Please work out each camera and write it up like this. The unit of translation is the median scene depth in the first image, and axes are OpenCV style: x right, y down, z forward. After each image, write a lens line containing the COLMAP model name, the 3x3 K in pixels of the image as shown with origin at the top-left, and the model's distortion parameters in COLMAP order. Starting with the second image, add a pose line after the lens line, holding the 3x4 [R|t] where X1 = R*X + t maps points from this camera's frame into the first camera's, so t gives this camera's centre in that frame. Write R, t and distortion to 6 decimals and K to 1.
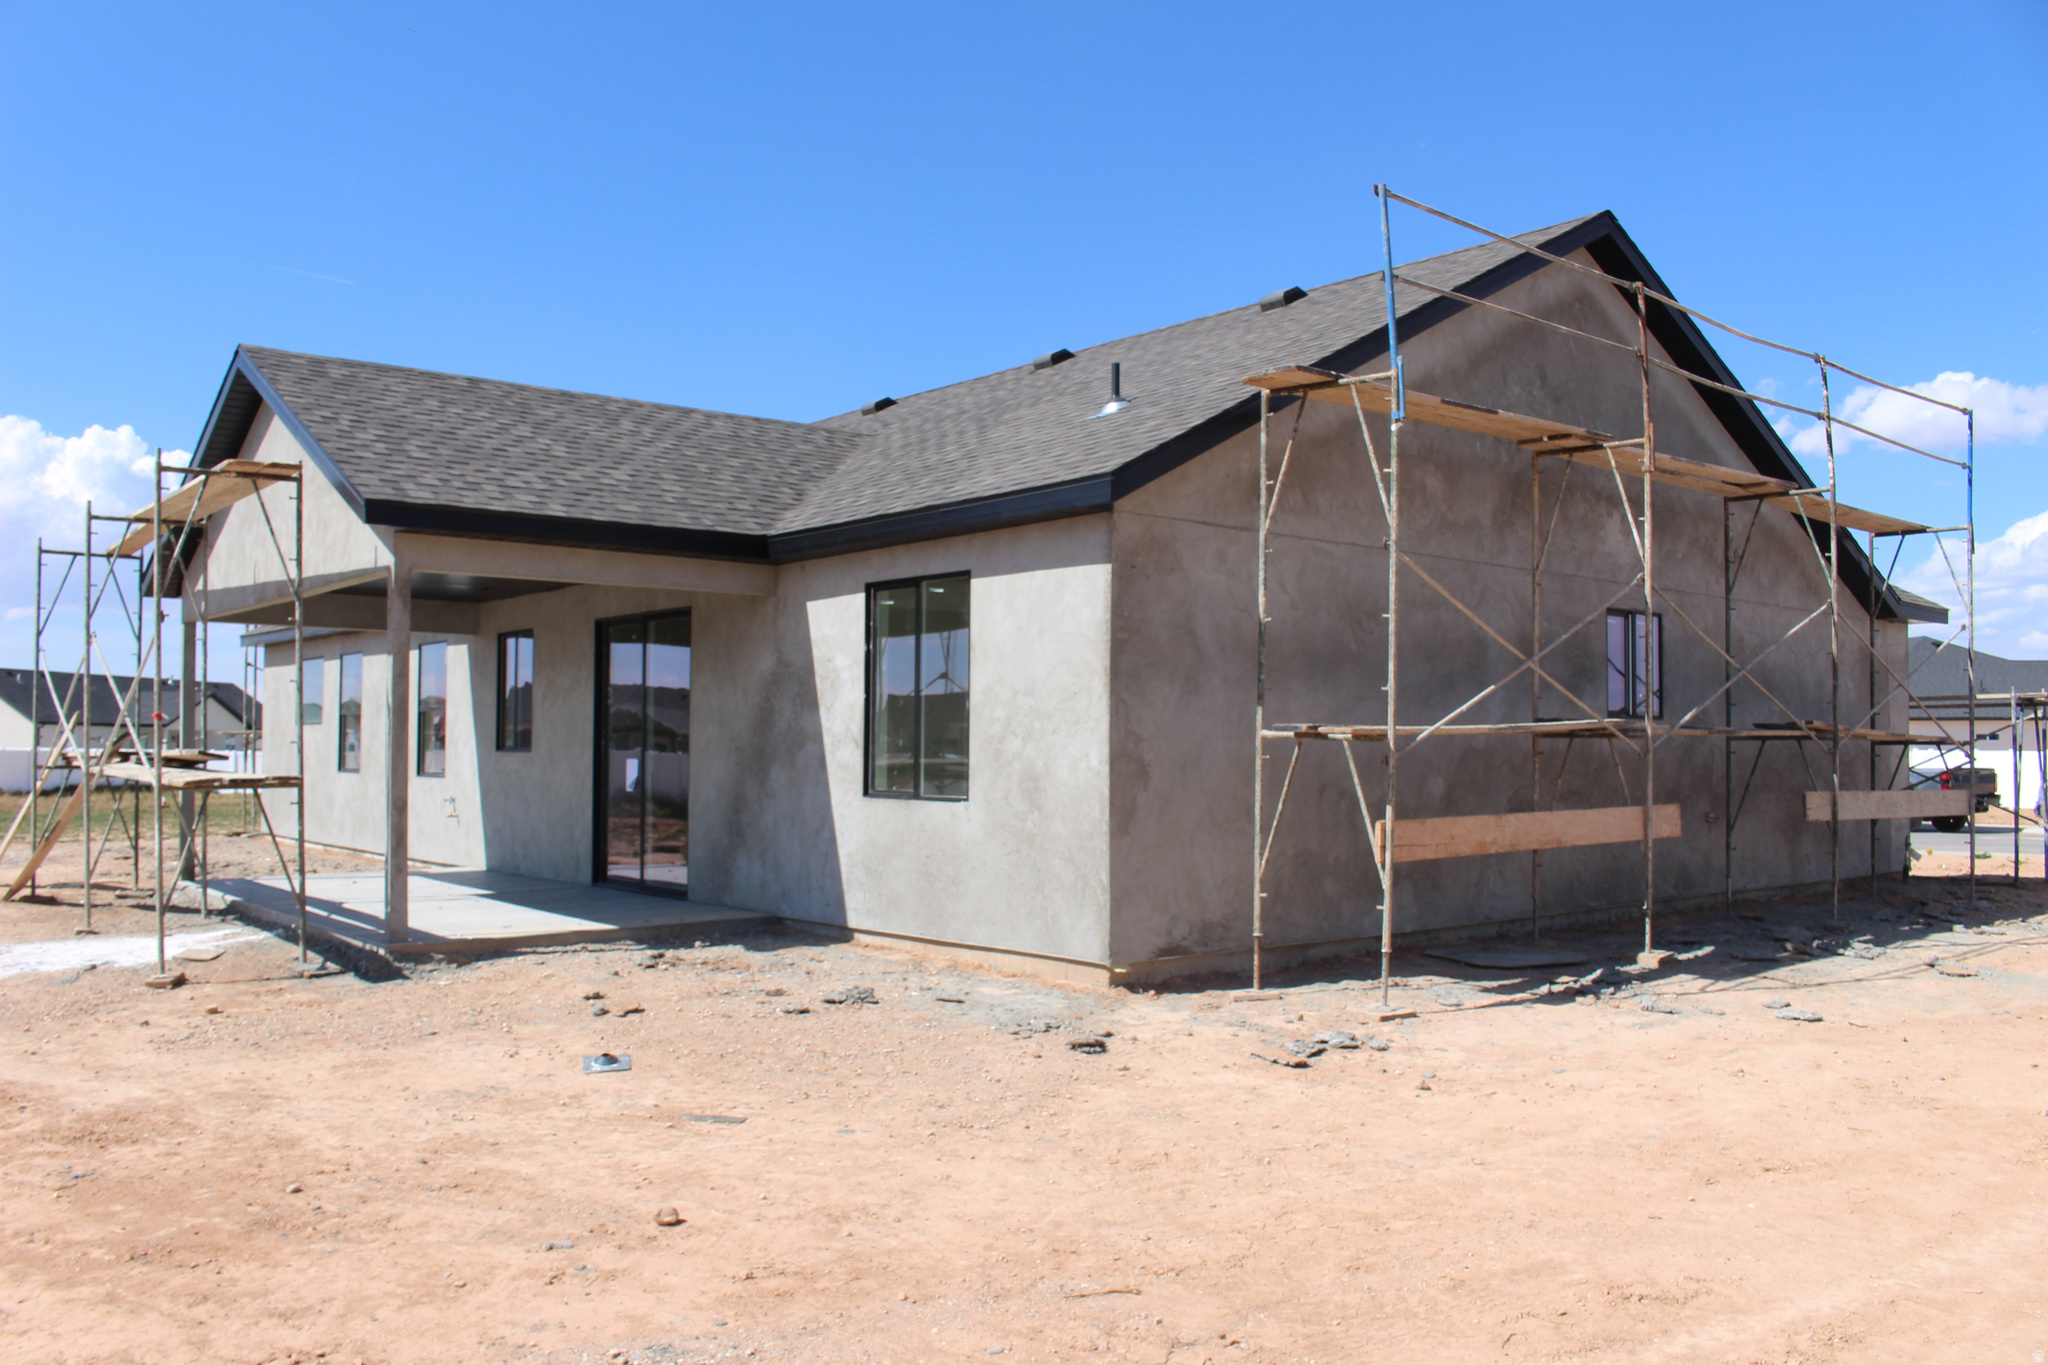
lens RADIAL K [[1702.1, 0, 1041.0], [0, 1702.1, 682.3], [0, 0, 1]] dist [-0.143527, 0.119099]
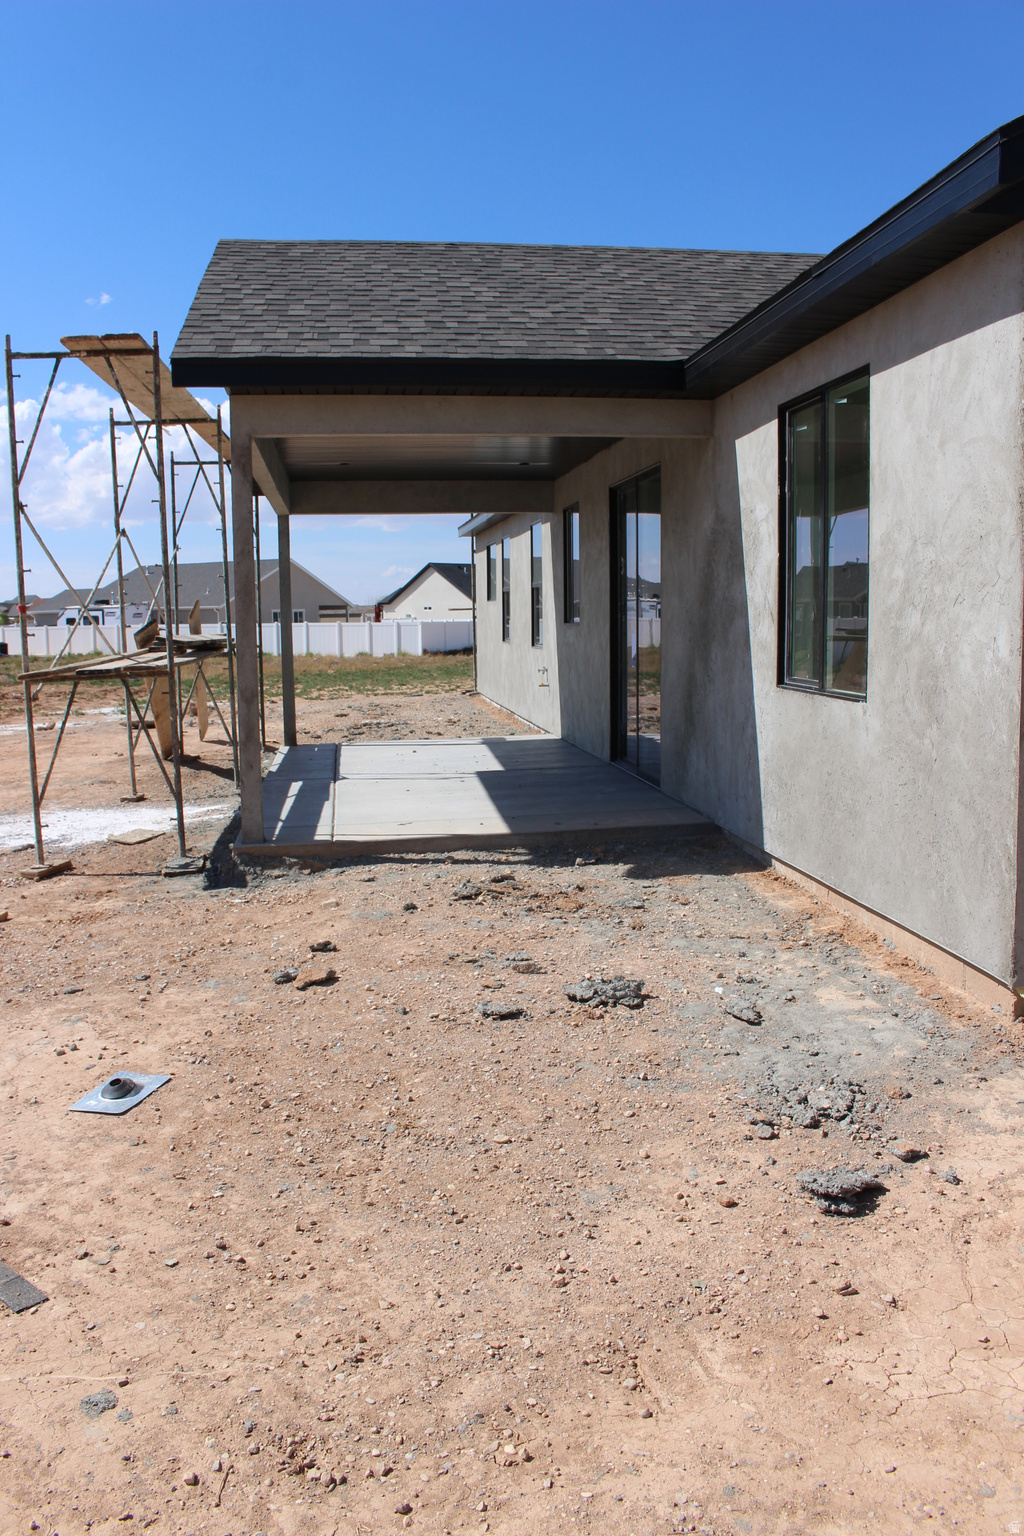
lens RADIAL K [[1276.6, 0, 503.2], [0, 1276.6, 755.9], [0, 0, 1]] dist [-0.143527, 0.119099]
pose [[0.834209, 0.043664, -0.549718, 0.113539], [0.042353, 0.988843, 0.142814, 0.011427], [0.549820, -0.142418, 0.823052, 0.472012]]
